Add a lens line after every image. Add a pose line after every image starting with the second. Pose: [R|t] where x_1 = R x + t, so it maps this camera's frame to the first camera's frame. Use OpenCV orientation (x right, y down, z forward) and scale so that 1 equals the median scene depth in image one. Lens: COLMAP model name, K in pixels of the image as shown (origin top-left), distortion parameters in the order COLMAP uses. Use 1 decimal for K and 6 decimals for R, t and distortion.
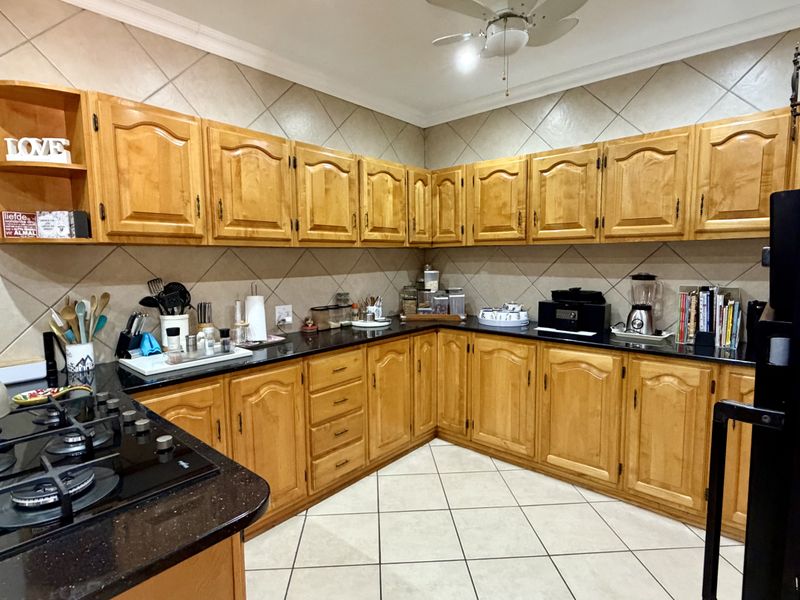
lens RADIAL K [[424.2, 0, 395.9], [0, 424.2, 298.8], [0, 0, 1]] dist [-0.000479, -0.000925]
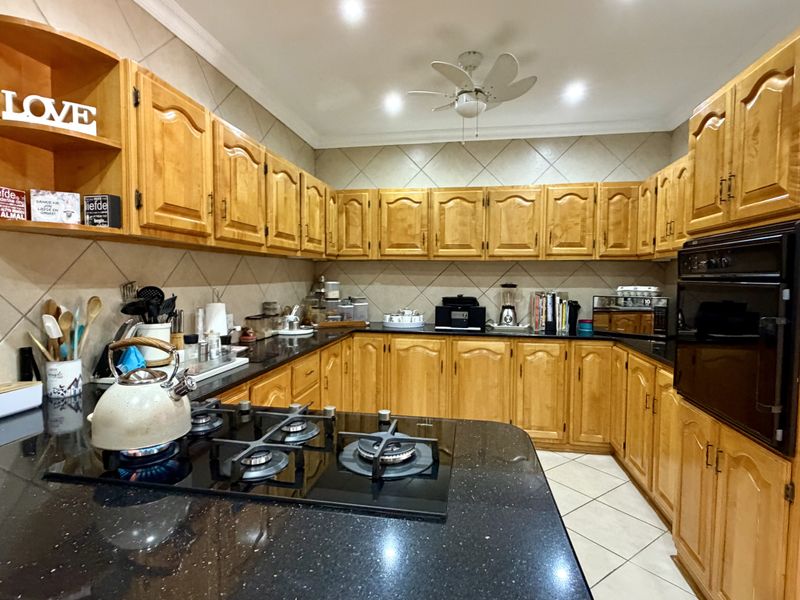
lens RADIAL K [[424.2, 0, 395.9], [0, 424.2, 298.8], [0, 0, 1]] dist [-0.000479, -0.000925]
pose [[0.851499, -0.010513, 0.524251, -0.473889], [0.034670, 0.998740, -0.036282, 0.030319], [-0.523209, 0.049070, 0.850790, 0.003196]]
